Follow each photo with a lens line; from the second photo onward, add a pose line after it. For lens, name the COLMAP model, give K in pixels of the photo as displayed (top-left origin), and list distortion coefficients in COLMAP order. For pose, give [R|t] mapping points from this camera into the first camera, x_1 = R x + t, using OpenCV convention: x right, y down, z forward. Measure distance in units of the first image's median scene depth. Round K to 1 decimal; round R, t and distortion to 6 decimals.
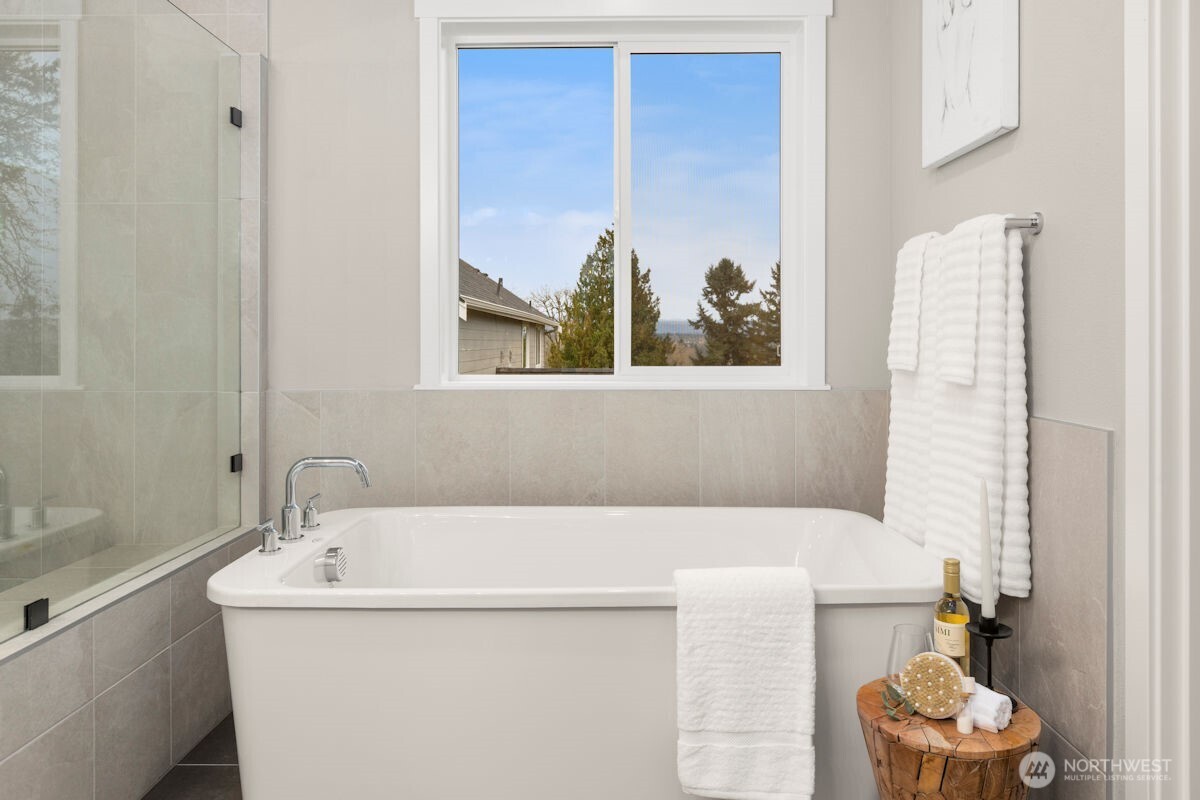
lens RADIAL K [[802.4, 0, 601.6], [0, 802.4, 350.1], [0, 0, 1]] dist [0.003596, -0.002339]
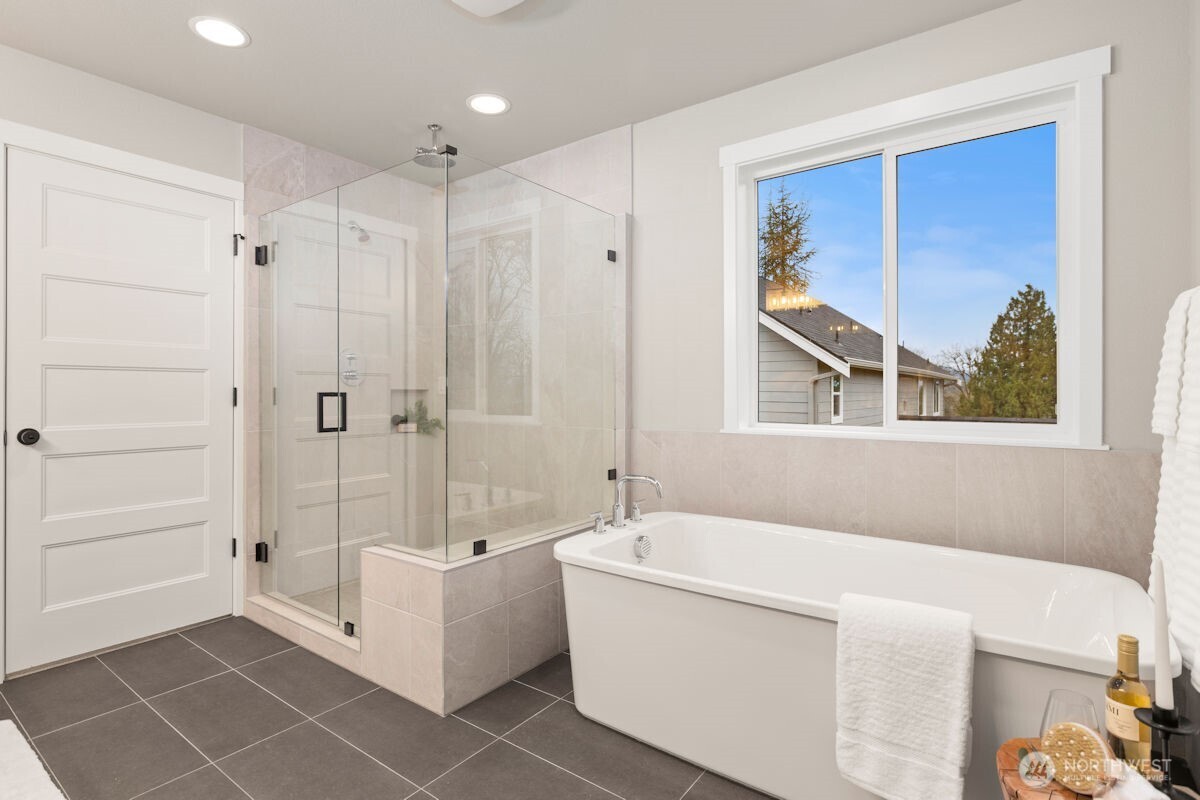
lens RADIAL K [[592.3, 0, 600.0], [0, 592.3, 400.0], [0, 0, 1]] dist [-0.001554, -0.000294]
pose [[0.811410, 0.008894, -0.584410, 0.242925], [-0.007038, 0.999960, 0.005446, -0.014606], [0.584435, -0.000306, 0.811440, 0.047041]]
